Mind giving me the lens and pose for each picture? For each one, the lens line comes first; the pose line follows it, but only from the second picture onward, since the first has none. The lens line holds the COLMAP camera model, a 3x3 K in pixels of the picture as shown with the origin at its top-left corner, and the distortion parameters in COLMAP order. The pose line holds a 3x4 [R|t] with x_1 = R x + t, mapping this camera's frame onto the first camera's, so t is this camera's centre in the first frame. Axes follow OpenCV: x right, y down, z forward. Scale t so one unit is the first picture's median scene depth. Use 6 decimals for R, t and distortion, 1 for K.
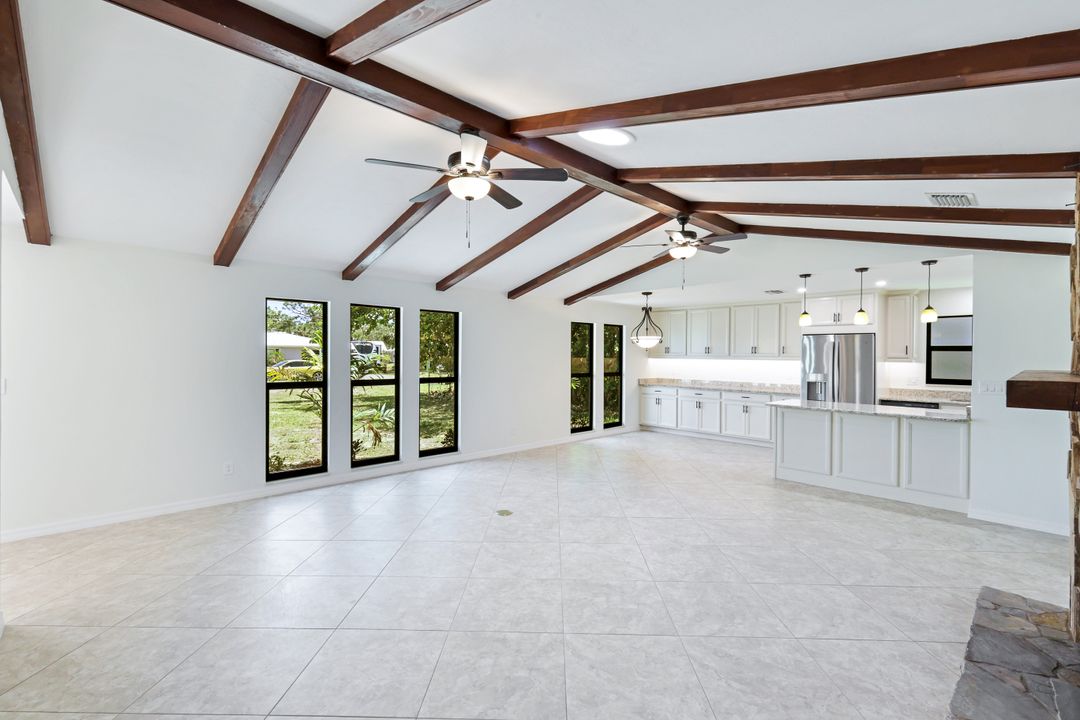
lens RADIAL K [[478.6, 0, 539.3], [0, 478.6, 355.0], [0, 0, 1]] dist [0.003110, -0.000554]
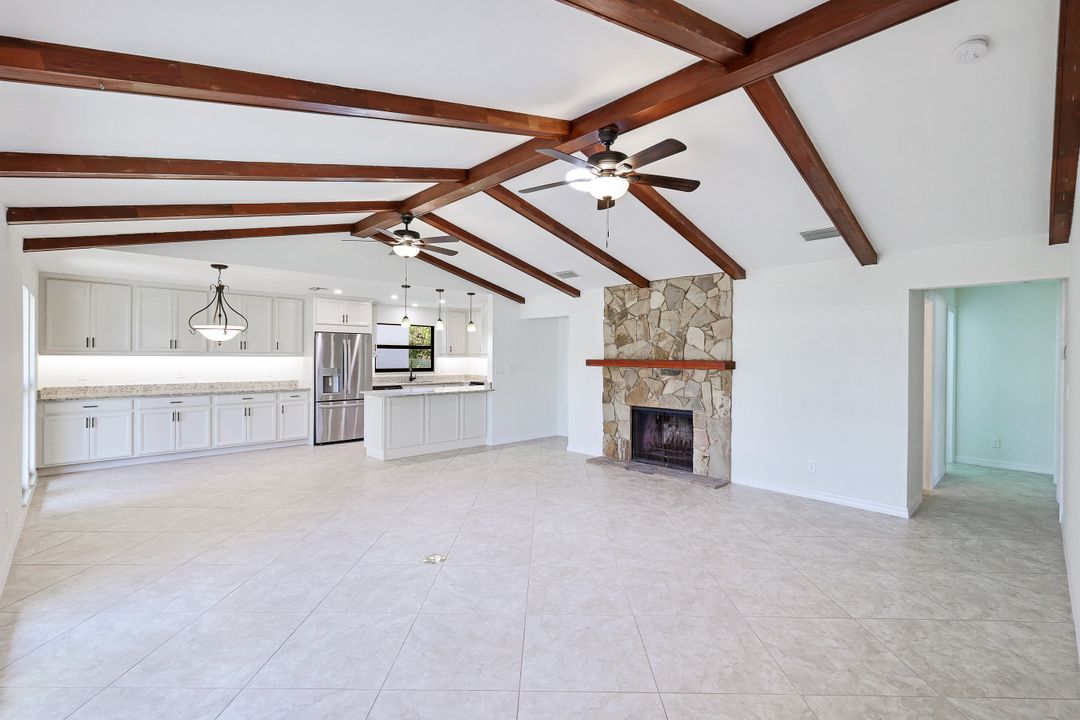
lens RADIAL K [[478.6, 0, 544.3], [0, 478.6, 358.9], [0, 0, 1]] dist [0.003110, -0.000554]
pose [[-0.015575, -0.015705, 0.999755, -0.834096], [-0.005818, 0.999861, 0.015616, -0.004115], [-0.999862, -0.005574, -0.015664, 0.831879]]
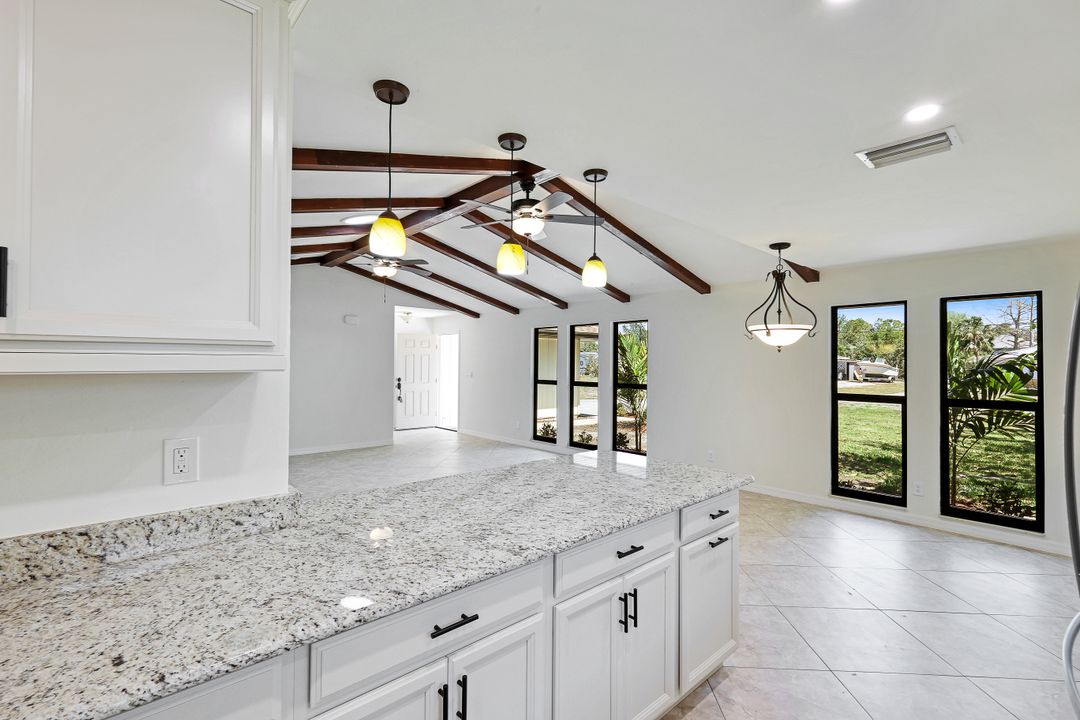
lens RADIAL K [[478.6, 0, 536.2], [0, 478.6, 361.2], [0, 0, 1]] dist [0.003110, -0.000554]
pose [[-0.018563, -0.009910, -0.999779, 1.244847], [-0.005098, 0.999939, -0.009817, 0.011978], [0.999815, 0.004915, -0.018613, 1.186212]]
